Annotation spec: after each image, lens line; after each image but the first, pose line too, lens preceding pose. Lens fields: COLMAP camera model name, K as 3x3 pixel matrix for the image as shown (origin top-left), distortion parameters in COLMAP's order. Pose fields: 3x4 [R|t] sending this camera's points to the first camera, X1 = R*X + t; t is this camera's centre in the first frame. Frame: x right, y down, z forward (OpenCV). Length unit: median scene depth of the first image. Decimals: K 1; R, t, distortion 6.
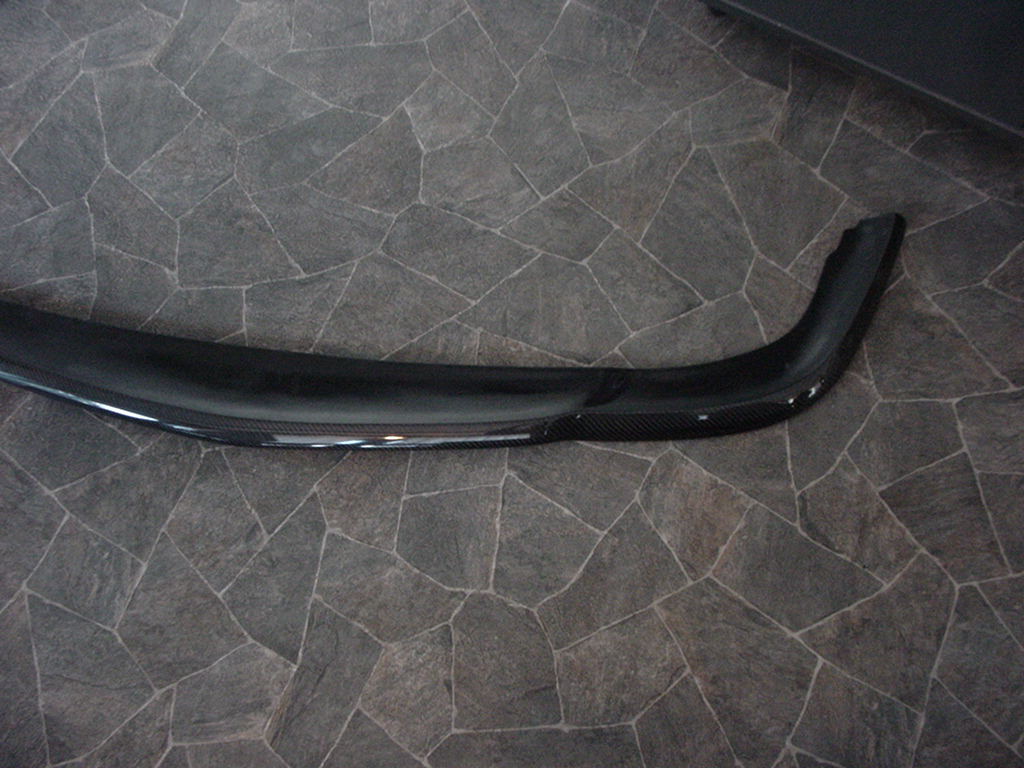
lens RADIAL K [[1251.5, 0, 474.3], [0, 1251.5, 417.8], [0, 0, 1]] dist [-0.163629, 0.000000]
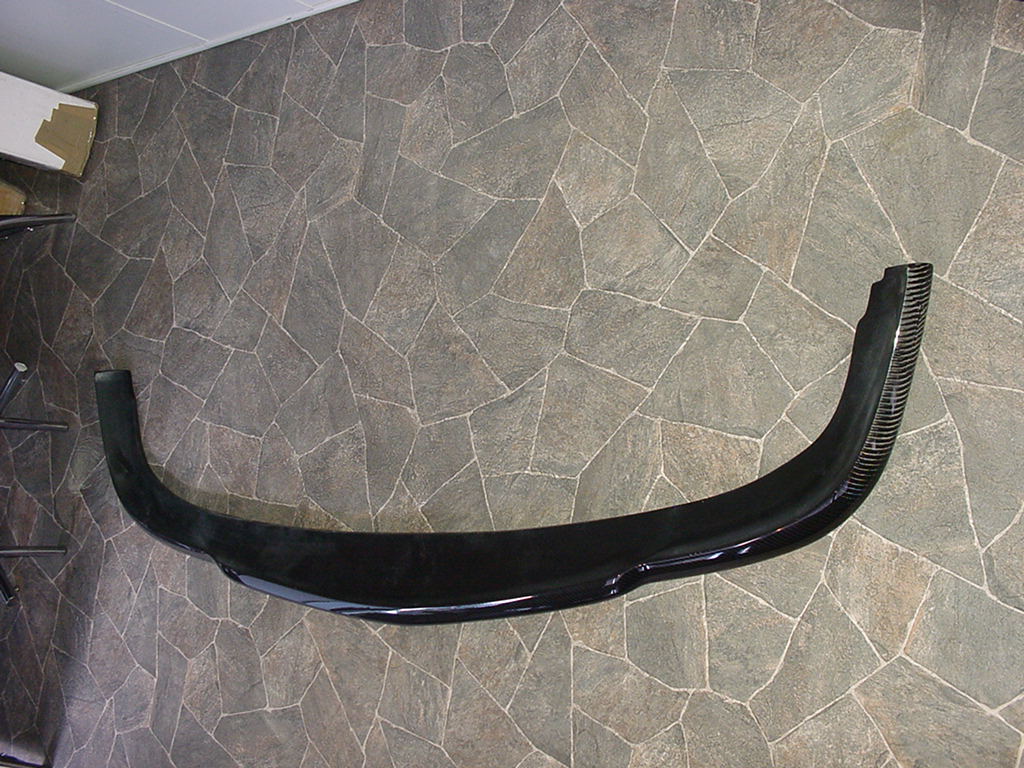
lens RADIAL K [[1251.5, 0, 480.7], [0, 1251.5, 397.9], [0, 0, 1]] dist [-0.163629, 0.000000]
pose [[0.811033, -0.224072, -0.540386, 0.458869], [0.354089, 0.923335, 0.148569, -0.302257], [0.465667, -0.311839, 0.828197, 0.107698]]
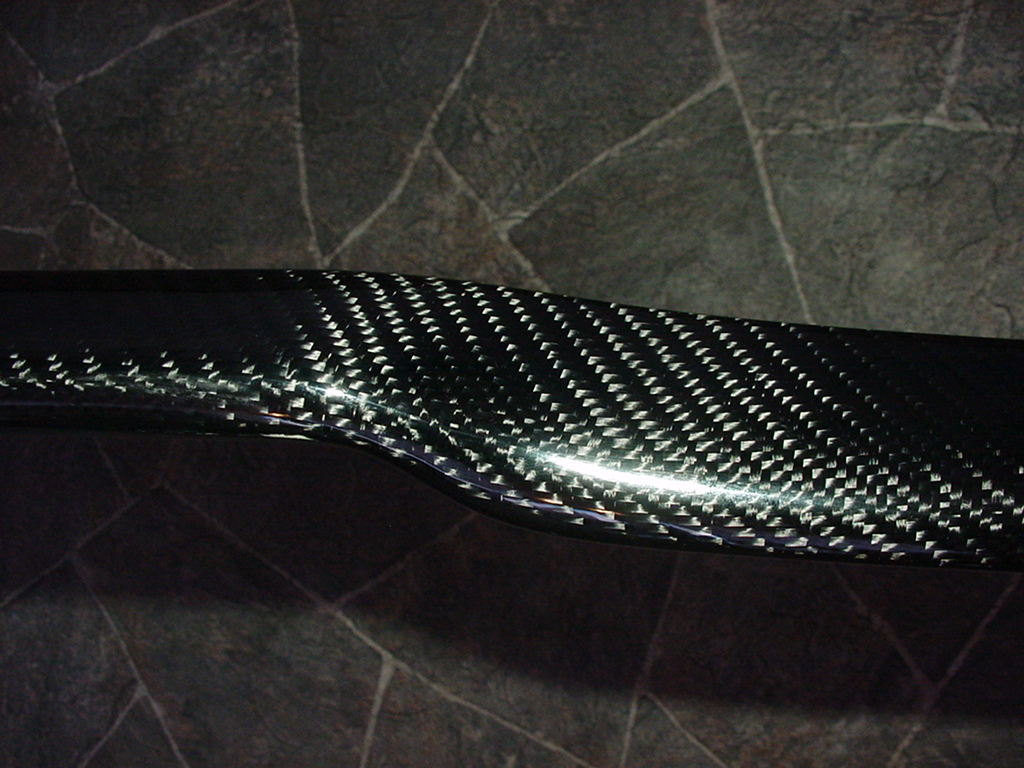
lens RADIAL K [[1251.5, 0, 509.2], [0, 1251.5, 401.1], [0, 0, 1]] dist [-0.163629, 0.000000]
pose [[0.961775, -0.138347, -0.236323, -0.186857], [0.223475, 0.895294, 0.385367, -0.145785], [0.158264, -0.423449, 0.891989, 0.684751]]
